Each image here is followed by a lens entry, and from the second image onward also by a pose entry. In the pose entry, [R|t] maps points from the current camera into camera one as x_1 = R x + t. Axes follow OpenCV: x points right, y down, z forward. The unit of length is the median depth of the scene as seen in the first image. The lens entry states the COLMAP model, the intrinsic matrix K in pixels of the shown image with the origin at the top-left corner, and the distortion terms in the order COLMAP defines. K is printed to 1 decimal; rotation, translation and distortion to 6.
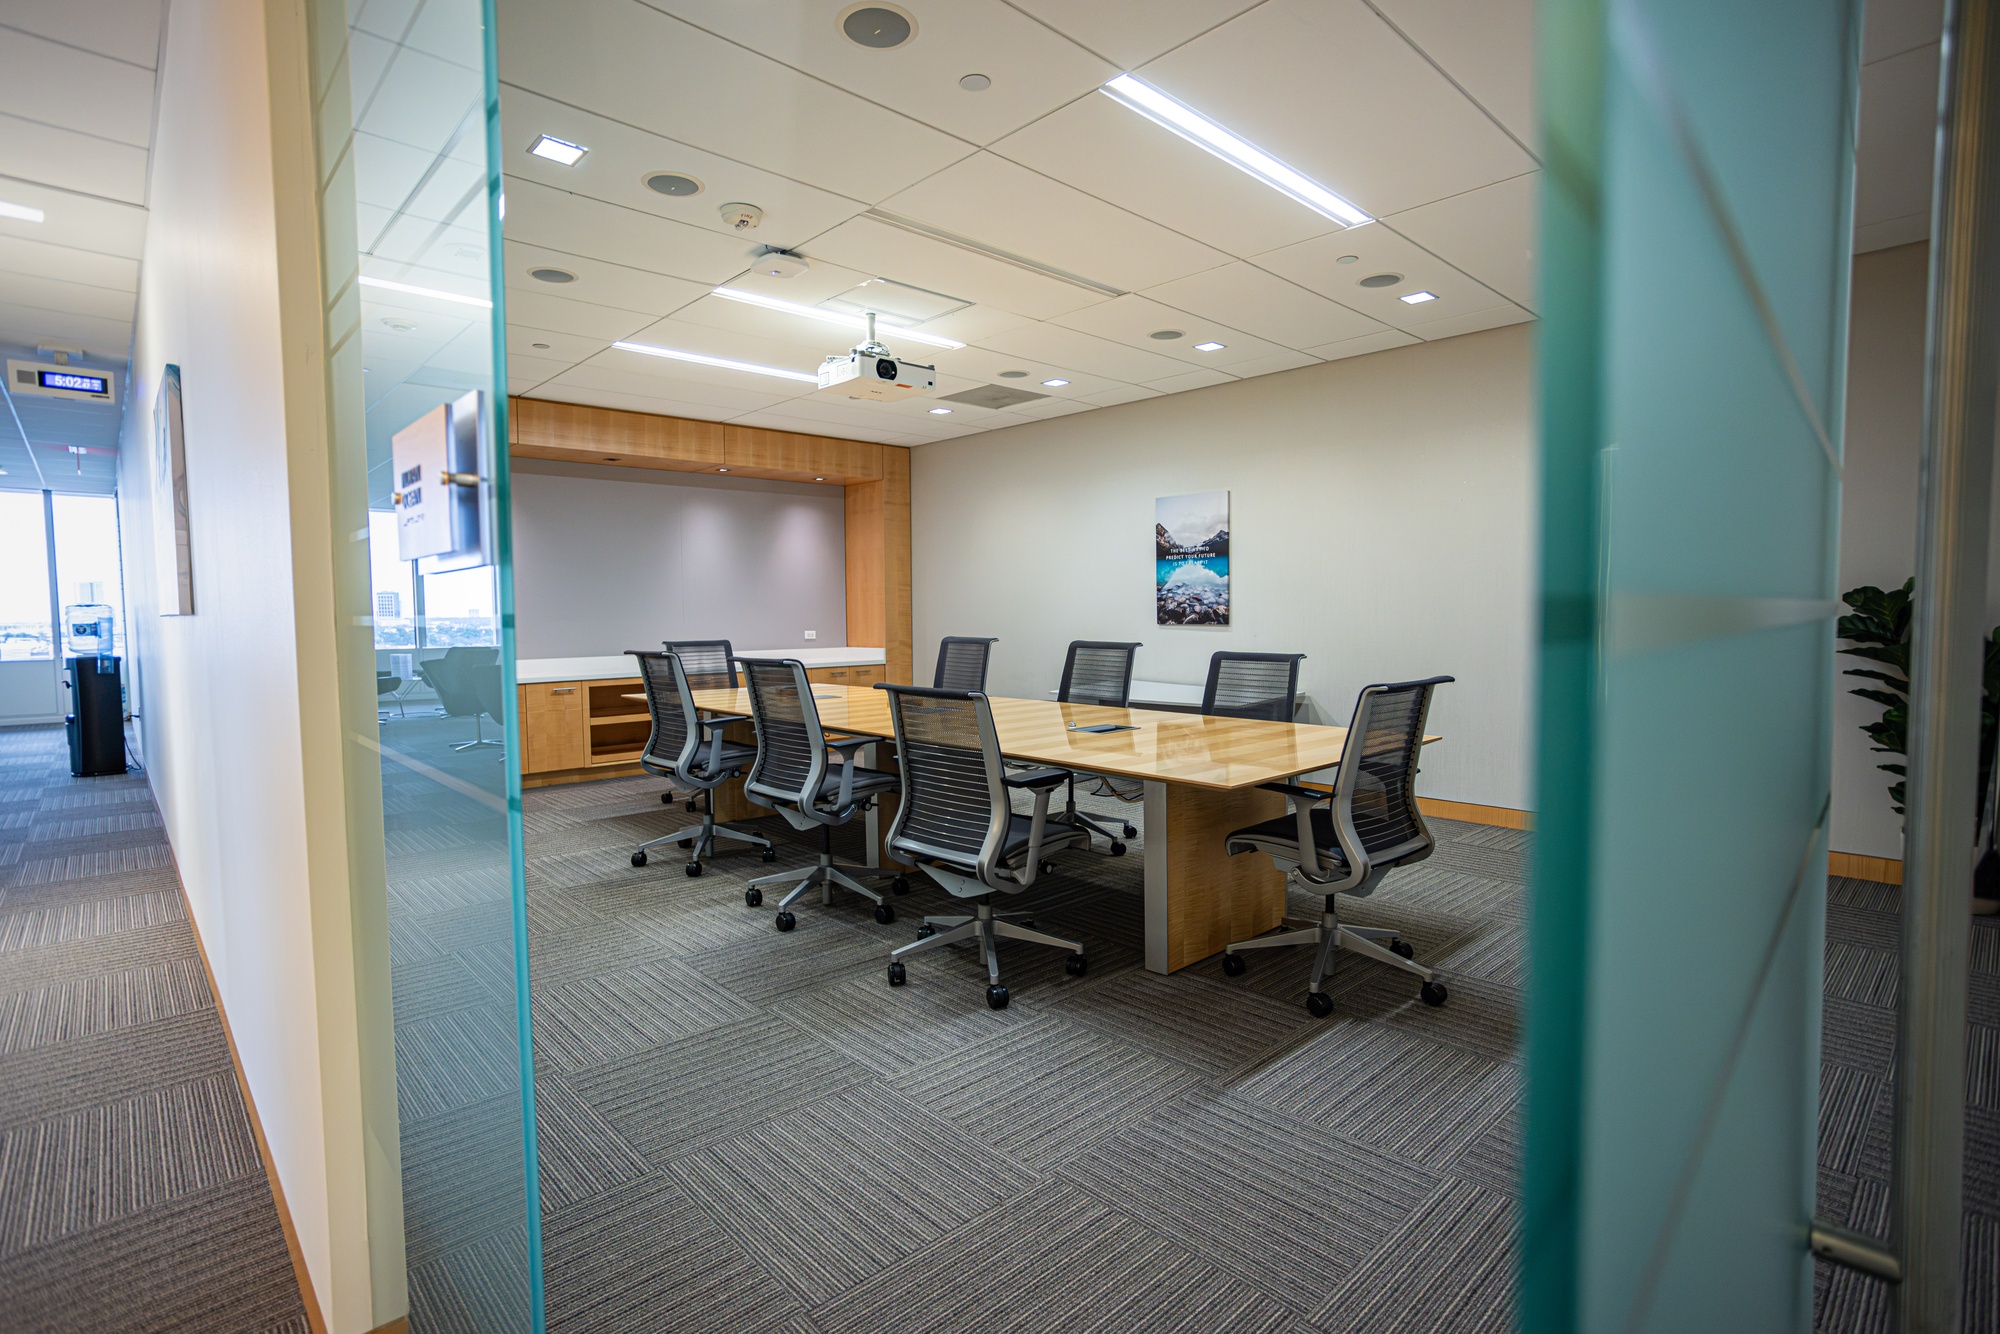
lens RADIAL K [[962.7, 0, 1000.8], [0, 962.7, 643.6], [0, 0, 1]] dist [-0.032447, 0.018776]
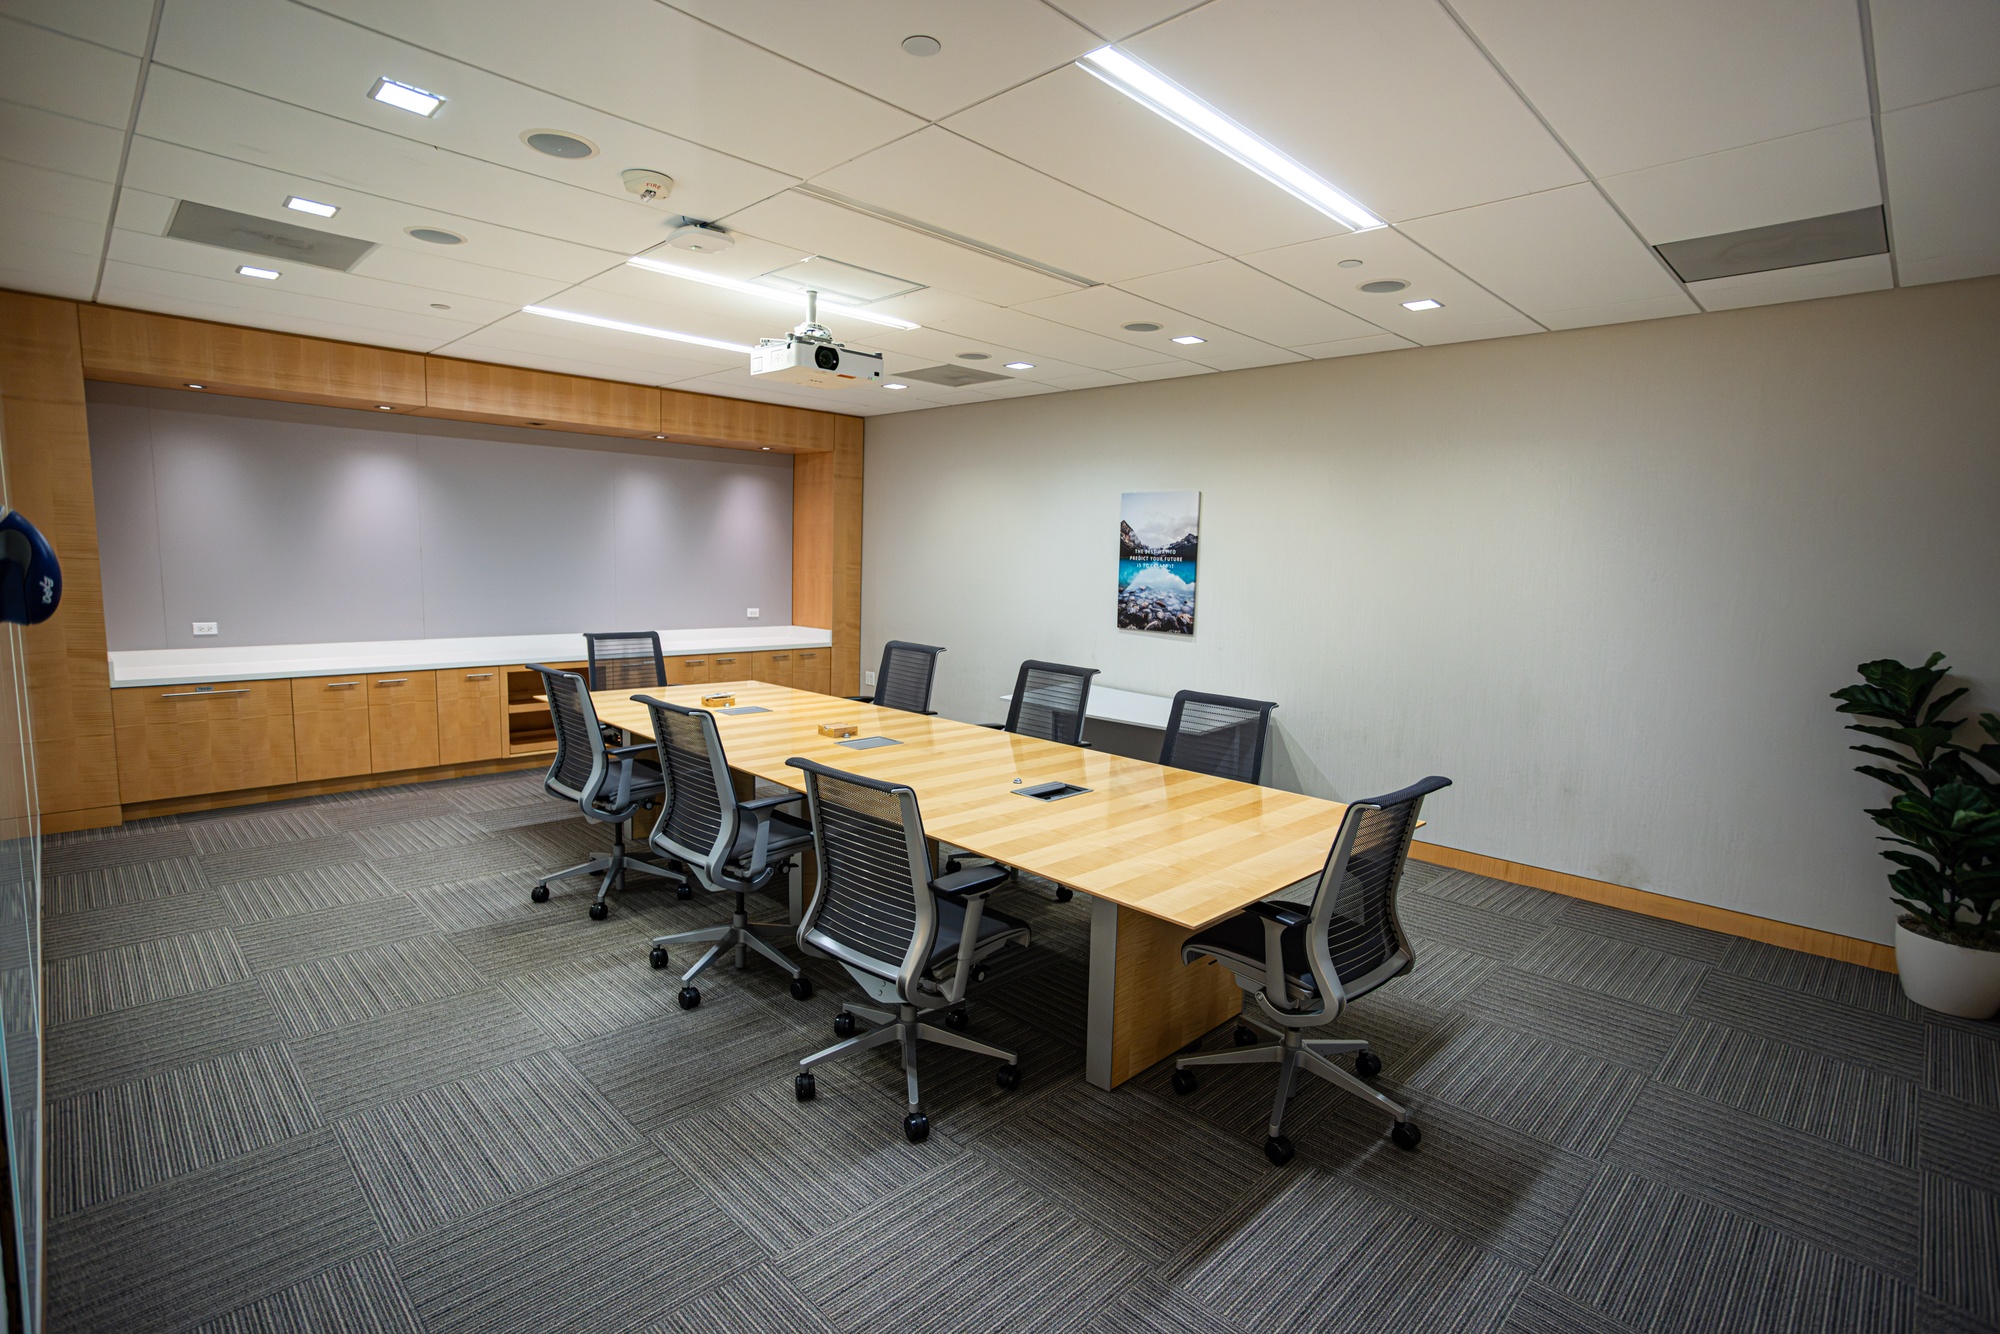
lens RADIAL K [[962.7, 0, 993.8], [0, 962.7, 661.8], [0, 0, 1]] dist [-0.032447, 0.018776]
pose [[0.998729, 0.034694, 0.036558, 0.013077], [-0.037095, 0.997052, 0.067166, -0.075611], [-0.034120, -0.068437, 0.997072, 0.097550]]
